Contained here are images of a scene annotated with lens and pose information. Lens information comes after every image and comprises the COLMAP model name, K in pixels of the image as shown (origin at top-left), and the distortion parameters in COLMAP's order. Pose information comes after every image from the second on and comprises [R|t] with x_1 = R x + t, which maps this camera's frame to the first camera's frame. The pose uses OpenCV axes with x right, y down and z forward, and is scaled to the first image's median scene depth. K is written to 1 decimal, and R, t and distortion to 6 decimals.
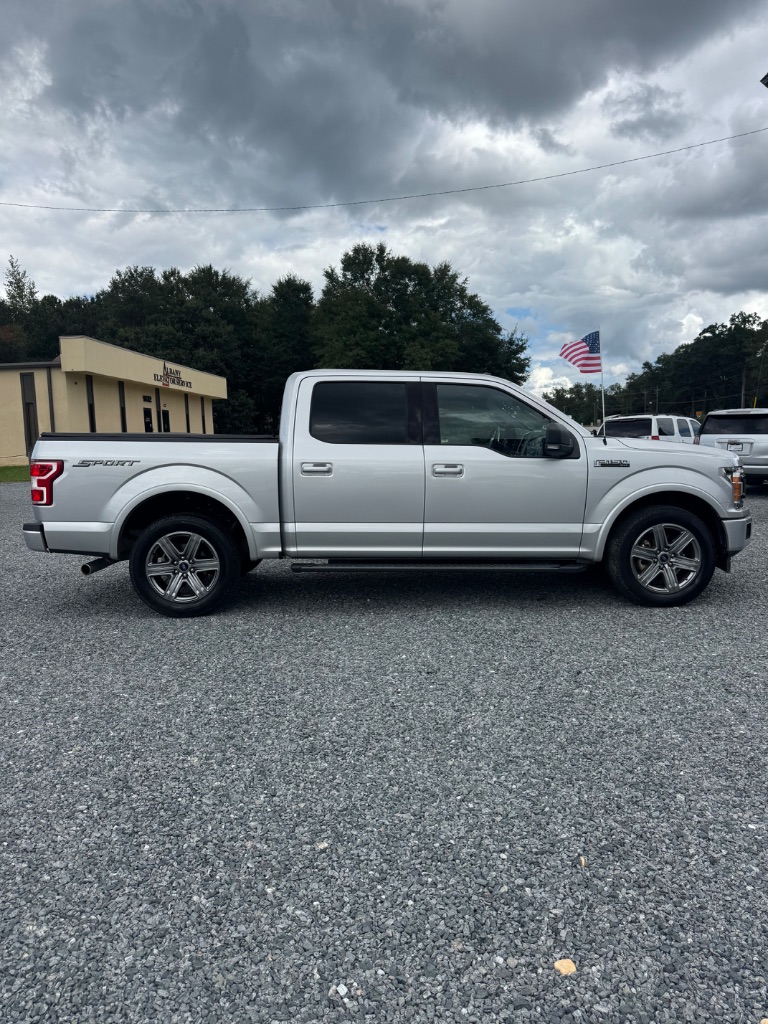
lens RADIAL K [[739.3, 0, 386.4], [0, 739.3, 511.5], [0, 0, 1]] dist [0.022794, -0.016672]
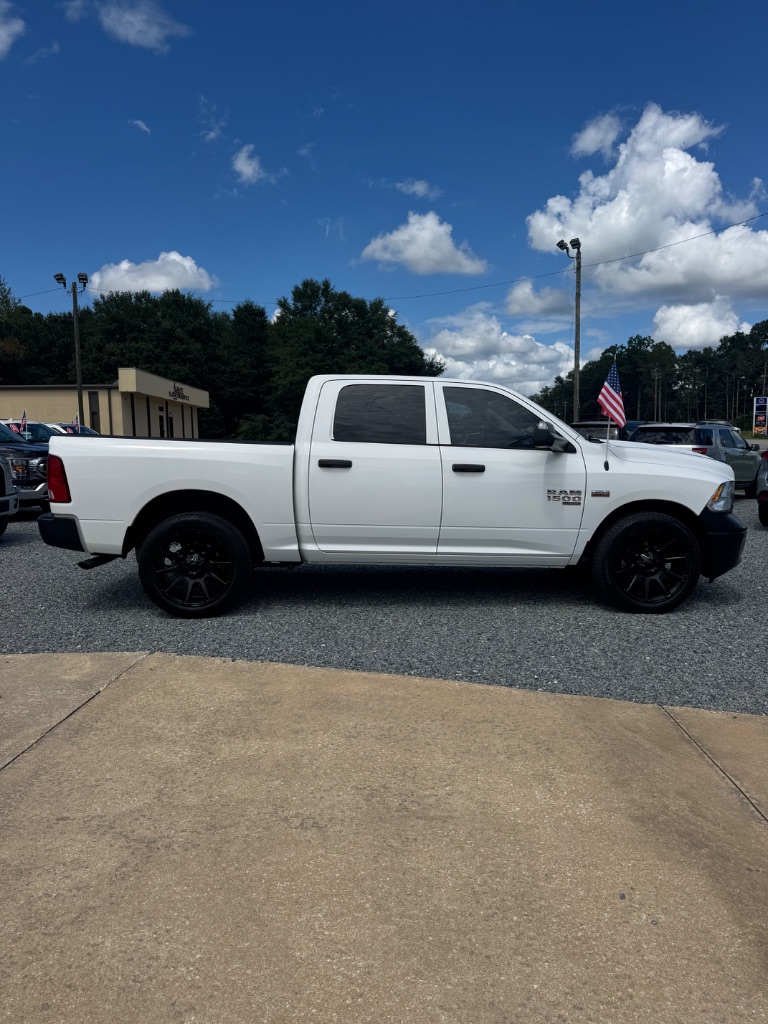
lens RADIAL K [[739.3, 0, 390.6], [0, 739.3, 508.0], [0, 0, 1]] dist [0.022794, -0.016672]
pose [[0.994765, 0.010311, 0.101669, -0.021684], [-0.009433, 0.999914, -0.009114, 0.020418], [-0.101755, 0.008107, 0.994776, -0.210772]]
